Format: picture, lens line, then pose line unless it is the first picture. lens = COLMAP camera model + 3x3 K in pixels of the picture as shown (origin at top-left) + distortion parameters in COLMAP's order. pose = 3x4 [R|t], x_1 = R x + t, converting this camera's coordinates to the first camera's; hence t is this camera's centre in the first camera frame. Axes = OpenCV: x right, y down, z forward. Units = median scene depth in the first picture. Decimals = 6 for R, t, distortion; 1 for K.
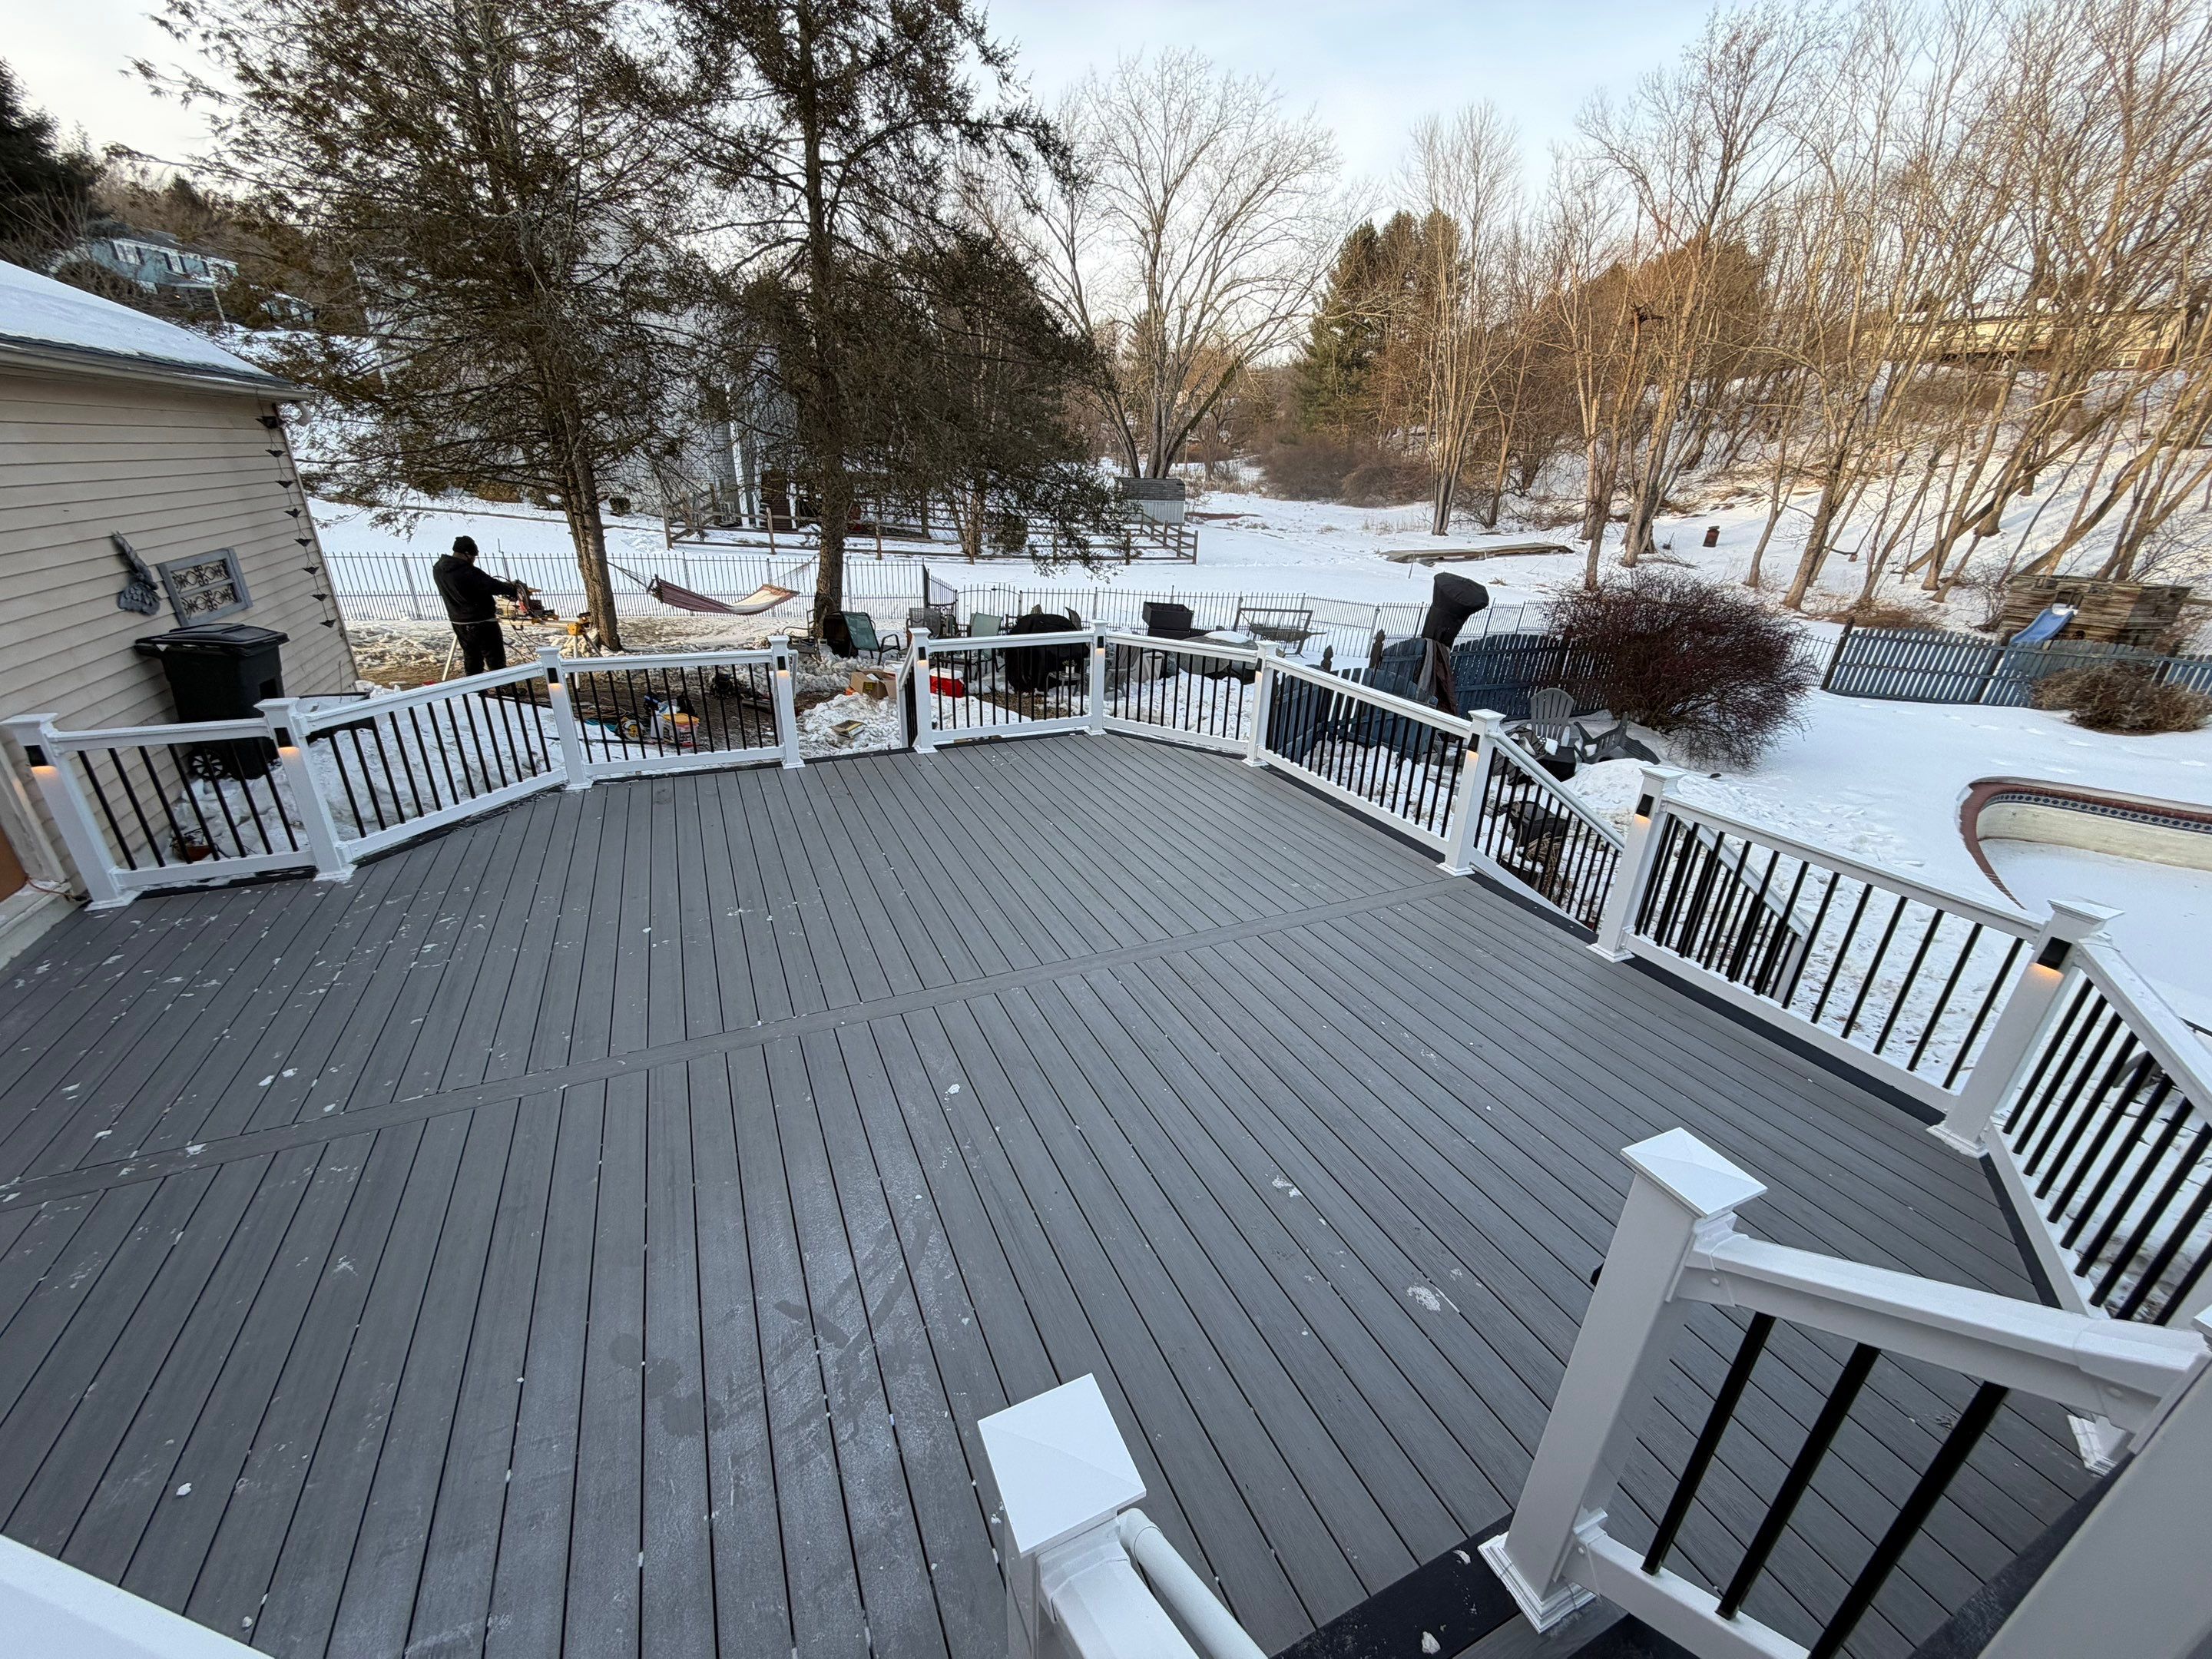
lens RADIAL K [[882.0, 0, 1101.9], [0, 882.0, 832.5], [0, 0, 1]] dist [0.000884, -0.000138]
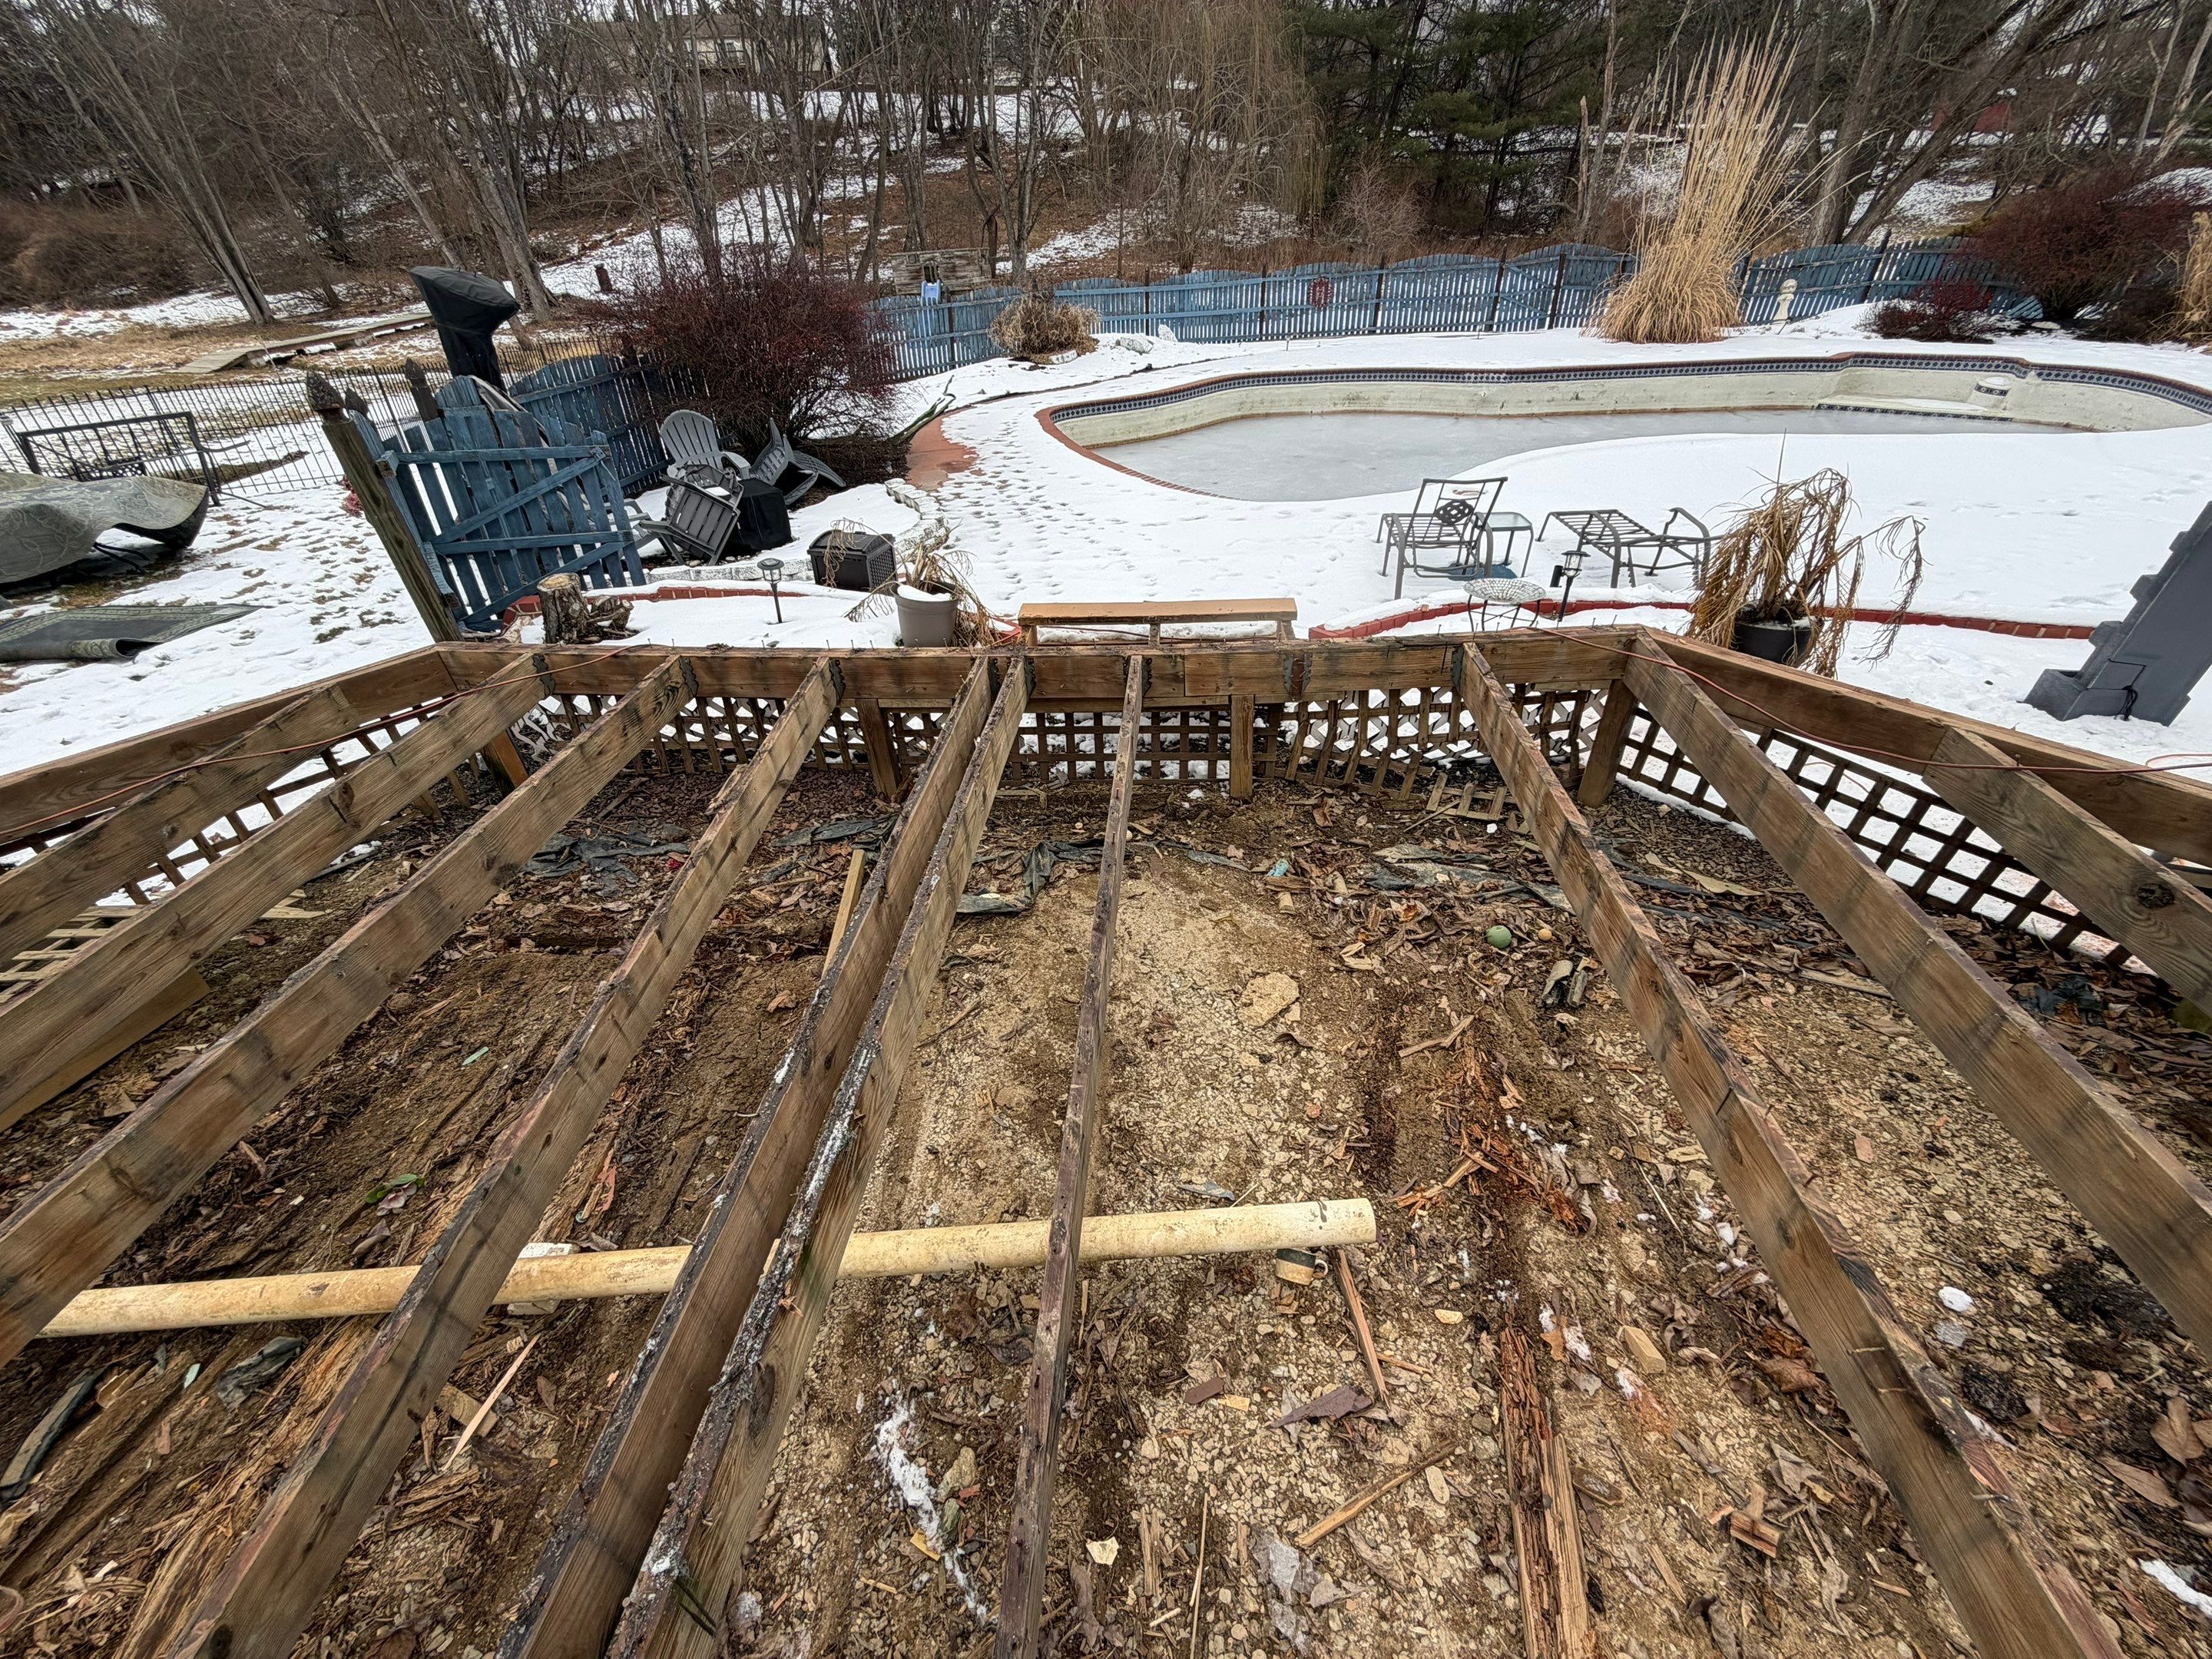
lens RADIAL K [[886.3, 0, 1105.3], [0, 886.3, 827.0], [0, 0, 1]] dist [-0.000163, -0.000076]
pose [[0.480756, -0.545611, 0.686427, -0.006468], [0.396916, 0.833446, 0.384480, -0.004697], [-0.781877, 0.087613, 0.617246, 0.086583]]
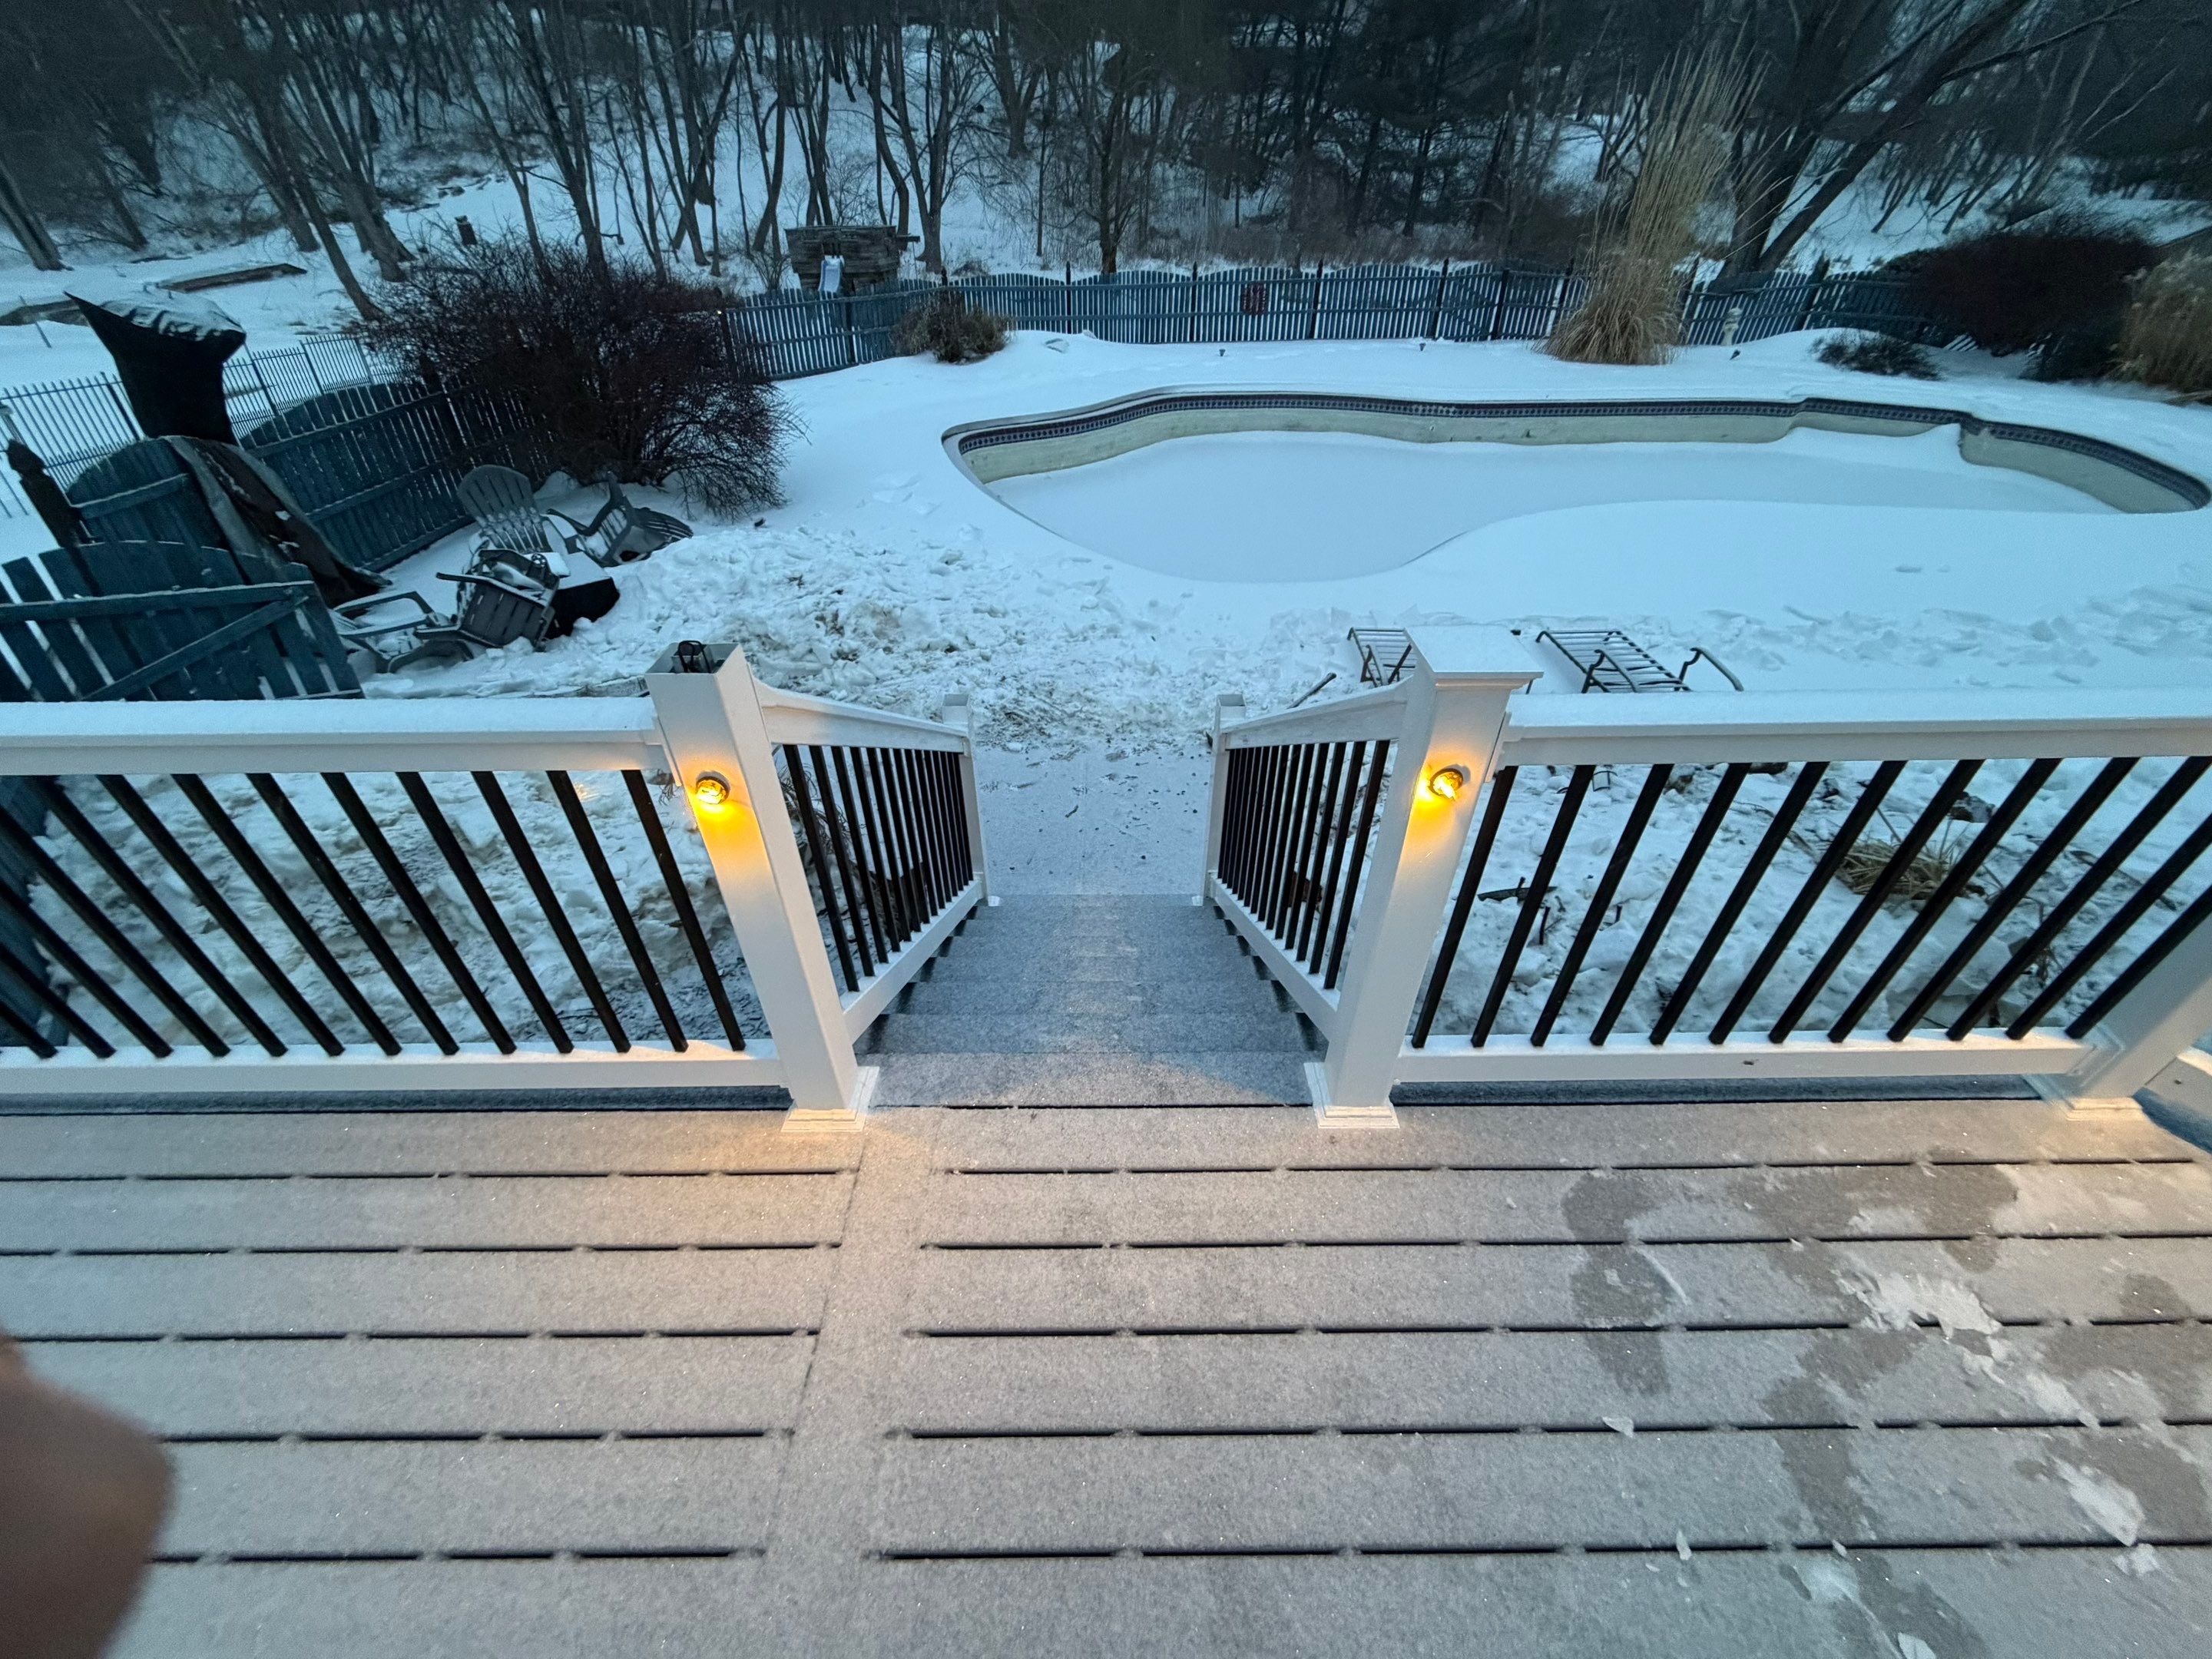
lens RADIAL K [[881.7, 0, 1110.3], [0, 881.7, 831.7], [0, 0, 1]] dist [0.001044, -0.000863]
pose [[0.414421, -0.573865, 0.706353, 0.038539], [0.371848, 0.815168, 0.444105, -0.021083], [-0.830653, 0.078609, 0.551213, 0.102940]]
